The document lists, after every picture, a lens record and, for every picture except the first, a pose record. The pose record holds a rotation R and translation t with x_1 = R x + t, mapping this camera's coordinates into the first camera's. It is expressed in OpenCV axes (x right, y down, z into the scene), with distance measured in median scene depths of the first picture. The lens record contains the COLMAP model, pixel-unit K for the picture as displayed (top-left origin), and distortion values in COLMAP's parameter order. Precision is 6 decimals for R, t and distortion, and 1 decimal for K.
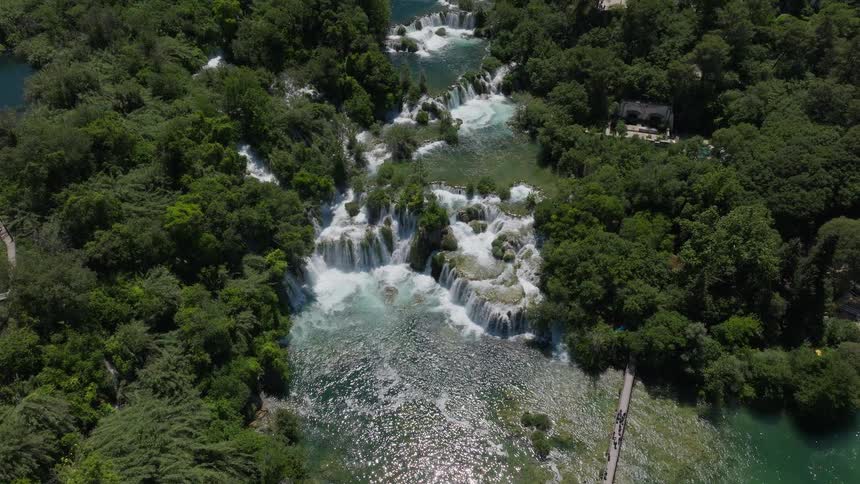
lens RADIAL K [[643.2, 0, 430.1], [0, 643.2, 242.2], [0, 0, 1]] dist [-0.003897, -0.003185]
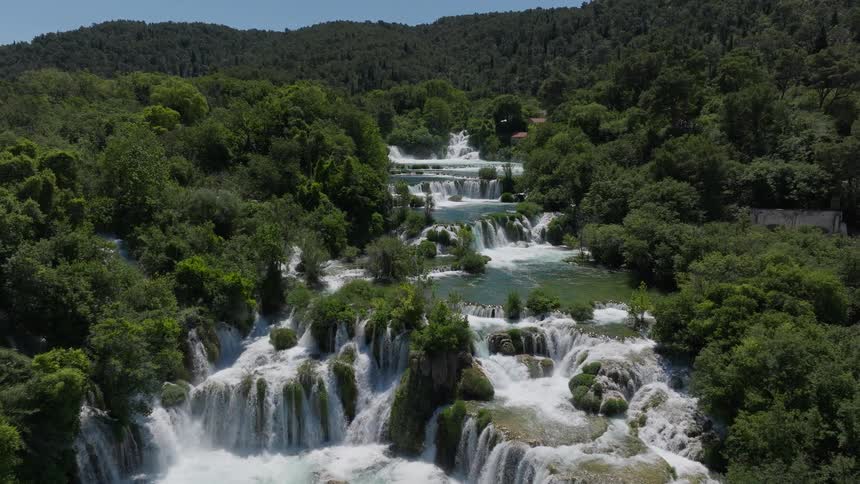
lens RADIAL K [[643.2, 0, 431.4], [0, 643.2, 241.9], [0, 0, 1]] dist [-0.003897, -0.003185]
pose [[0.999699, 0.011426, -0.021724, 0.006732], [-0.021615, 0.829171, -0.558576, 0.169418], [0.011630, 0.558878, 0.829169, 0.548554]]
